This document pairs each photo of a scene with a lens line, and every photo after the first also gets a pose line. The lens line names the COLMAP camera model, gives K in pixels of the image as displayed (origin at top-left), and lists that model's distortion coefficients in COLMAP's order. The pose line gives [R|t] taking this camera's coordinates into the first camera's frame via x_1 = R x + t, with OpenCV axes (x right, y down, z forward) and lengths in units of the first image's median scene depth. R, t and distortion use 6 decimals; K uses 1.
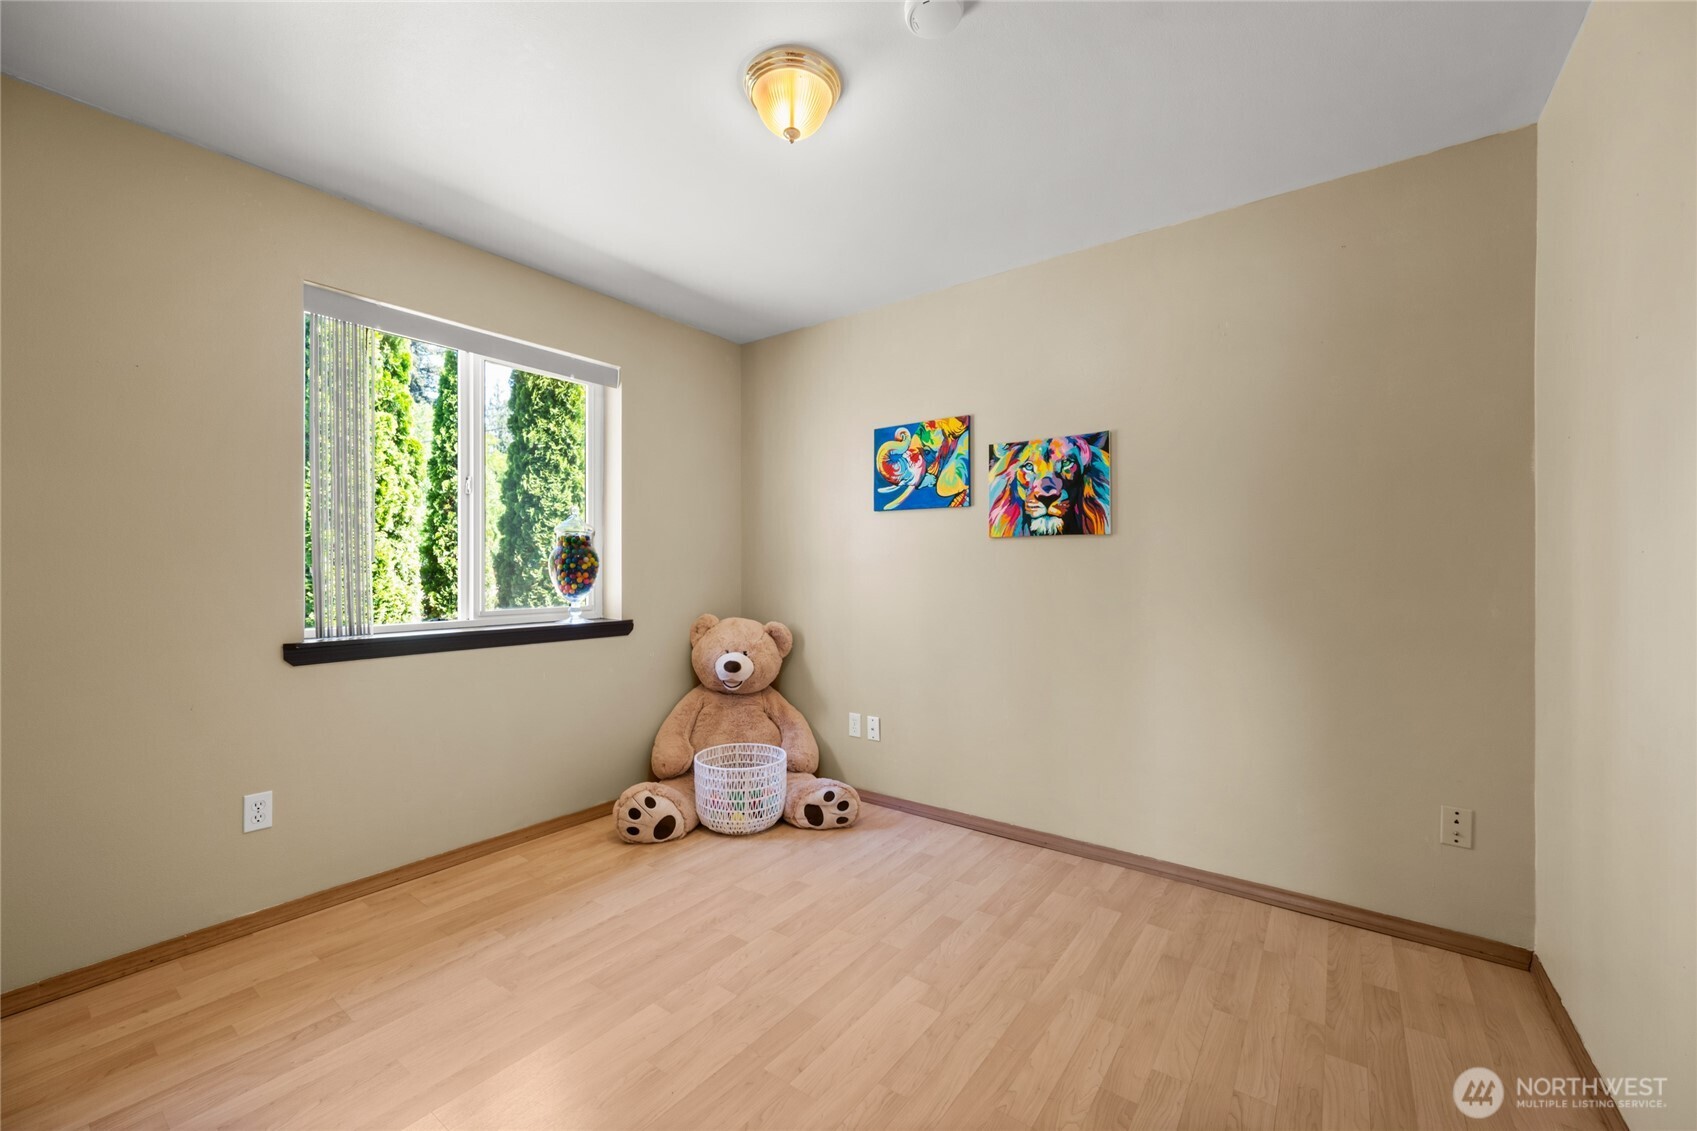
lens RADIAL K [[668.3, 0, 852.2], [0, 668.3, 565.8], [0, 0, 1]] dist [0.000036, -0.000853]
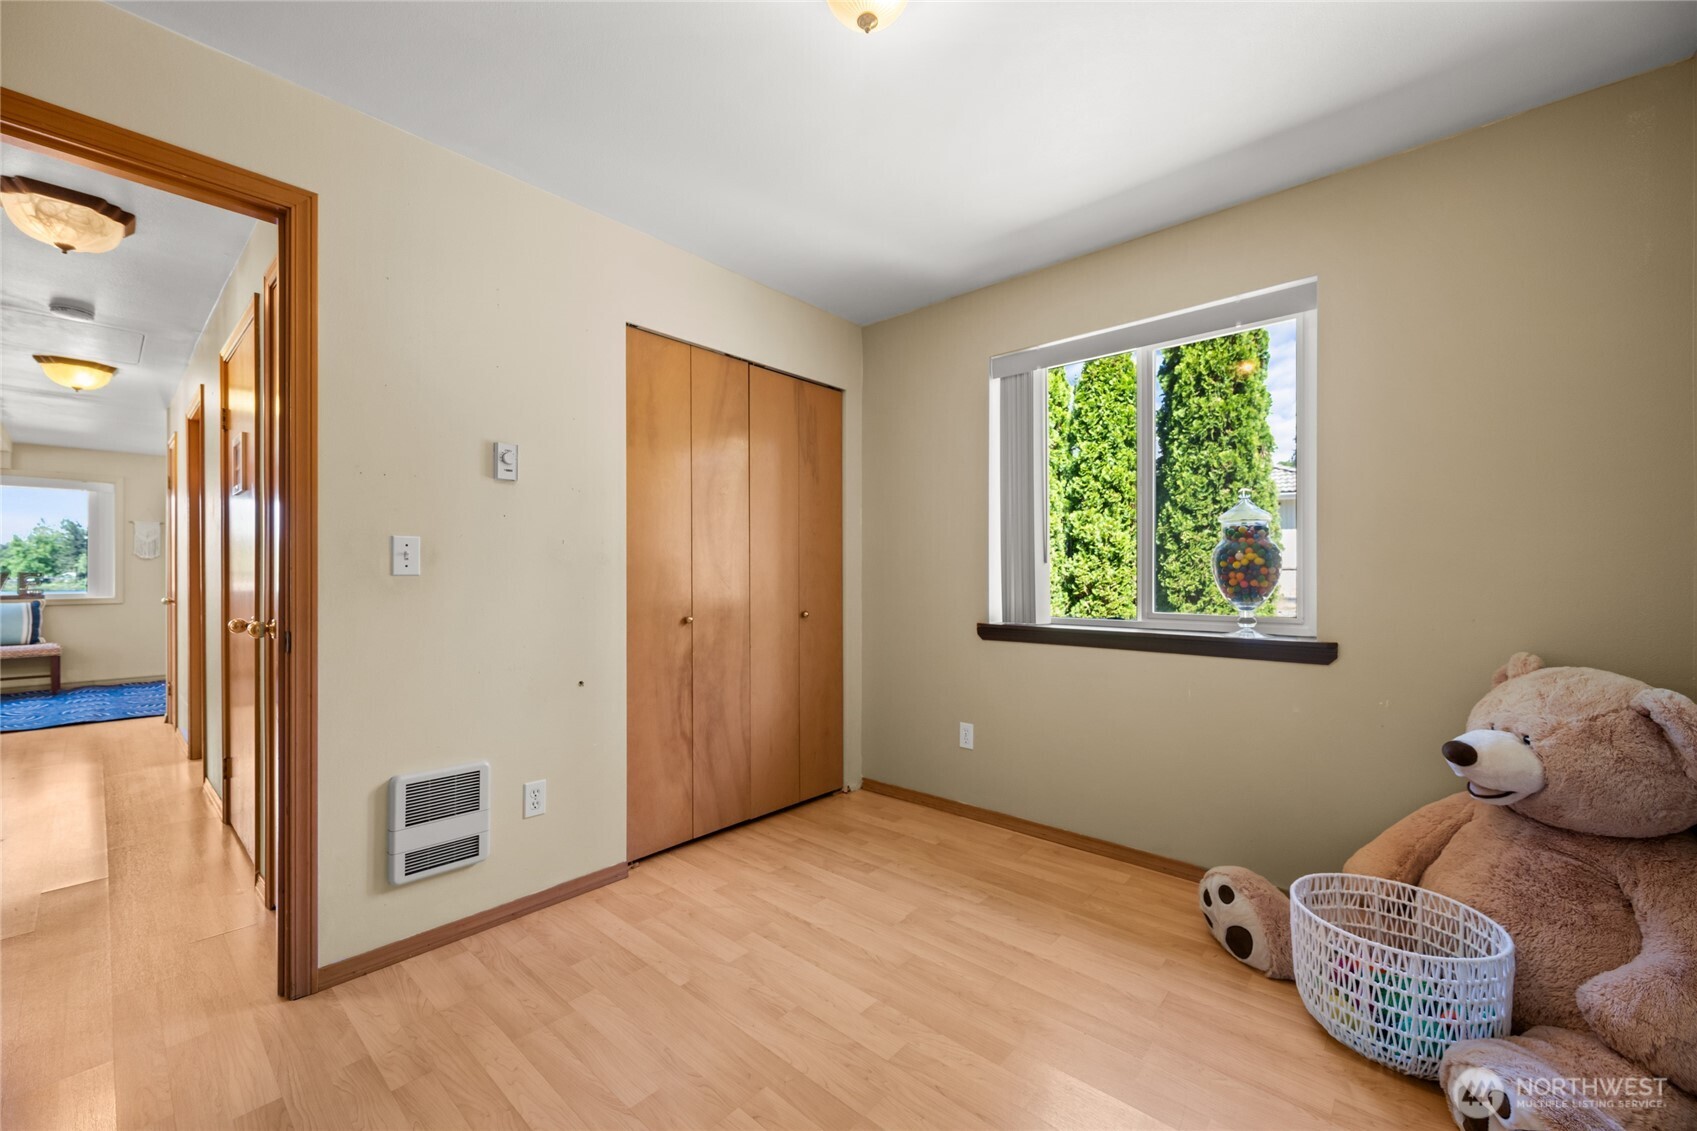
lens RADIAL K [[668.3, 0, 845.3], [0, 668.3, 572.0], [0, 0, 1]] dist [0.000036, -0.000853]
pose [[-0.095326, -0.002877, -0.995442, 0.544740], [0.005010, 0.999982, -0.003370, 0.012991], [0.995434, -0.005308, -0.095309, 0.811279]]
